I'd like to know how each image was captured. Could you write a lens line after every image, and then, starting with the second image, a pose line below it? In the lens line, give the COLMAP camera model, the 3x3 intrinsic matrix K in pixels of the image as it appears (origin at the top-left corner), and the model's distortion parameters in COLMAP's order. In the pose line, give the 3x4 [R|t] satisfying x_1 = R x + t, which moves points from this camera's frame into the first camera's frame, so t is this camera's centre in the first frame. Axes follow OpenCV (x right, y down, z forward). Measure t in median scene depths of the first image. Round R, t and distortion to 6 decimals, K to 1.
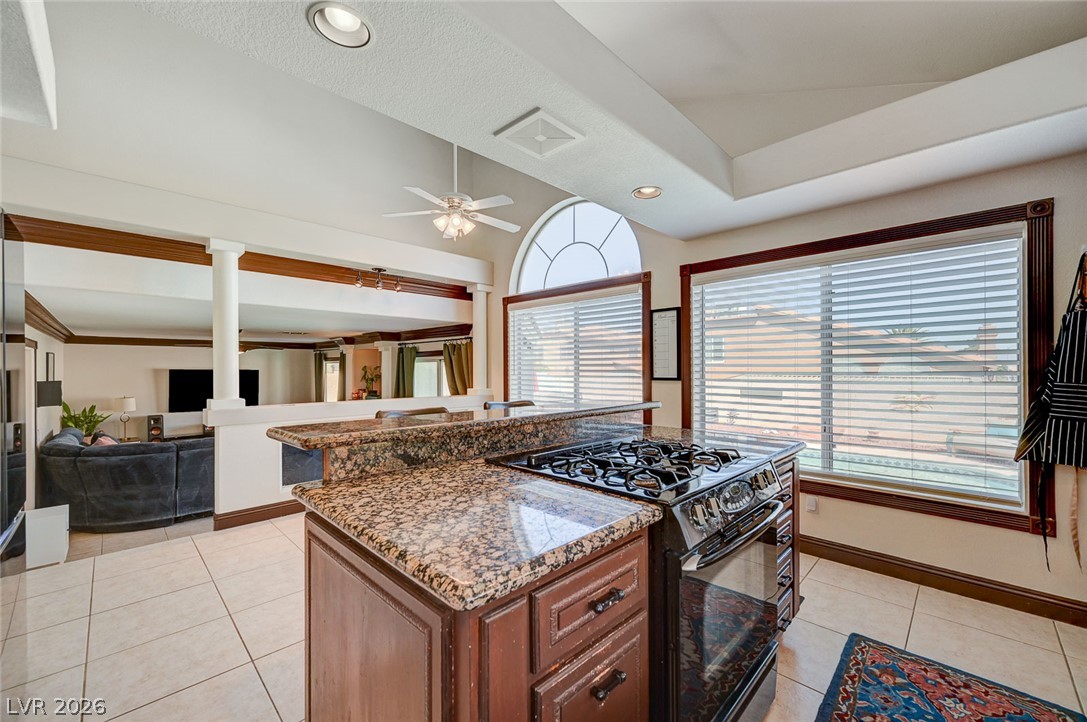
lens RADIAL K [[430.4, 0, 541.3], [0, 430.4, 362.6], [0, 0, 1]] dist [0.001239, 0.000180]
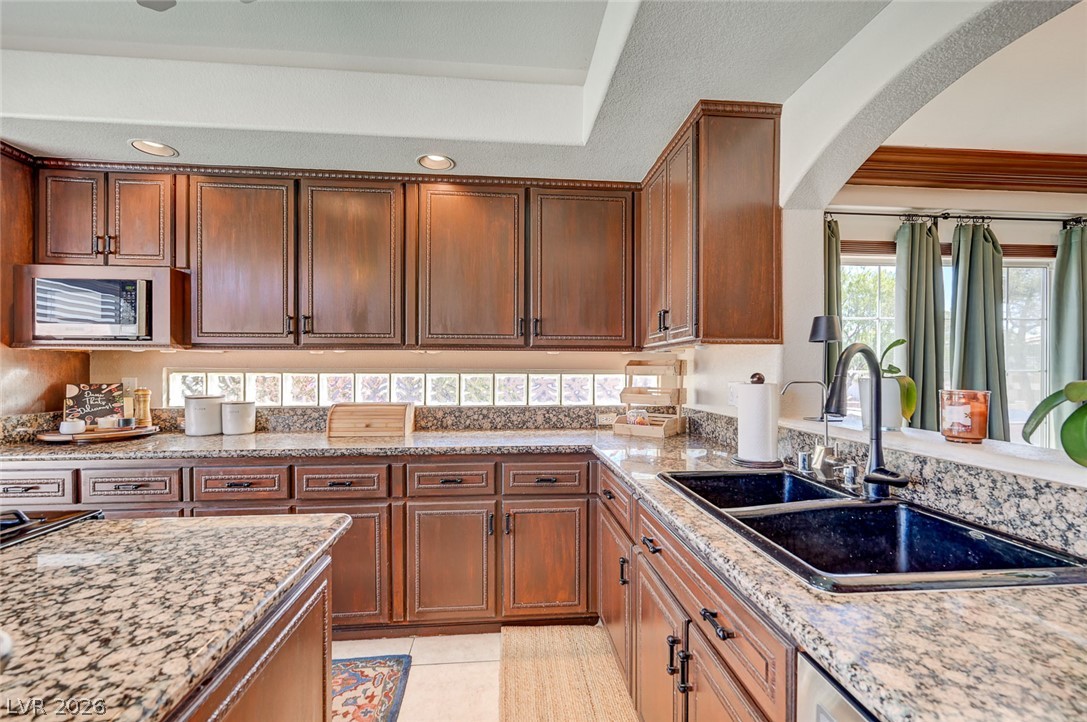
lens RADIAL K [[469.7, 0, 549.3], [0, 469.7, 367.6], [0, 0, 1]] dist [-0.001002, -0.000511]
pose [[-0.766728, -0.001608, 0.641970, -0.280981], [-0.012488, 0.999845, -0.012411, 0.001865], [-0.641850, -0.017533, -0.766630, 0.282823]]
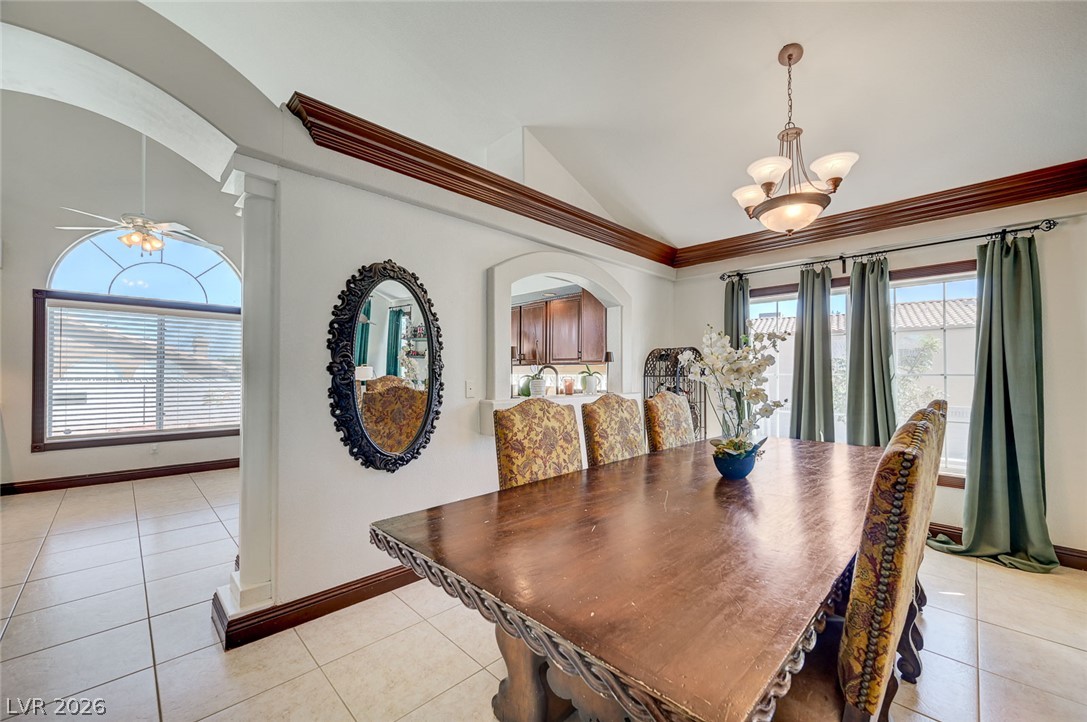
lens RADIAL K [[430.4, 0, 549.7], [0, 430.4, 368.6], [0, 0, 1]] dist [0.001239, 0.000180]
pose [[-0.004874, 0.008643, 0.999951, -1.096884], [-0.014533, 0.999856, -0.008713, -0.002993], [-0.999883, -0.014575, -0.004747, -0.030630]]
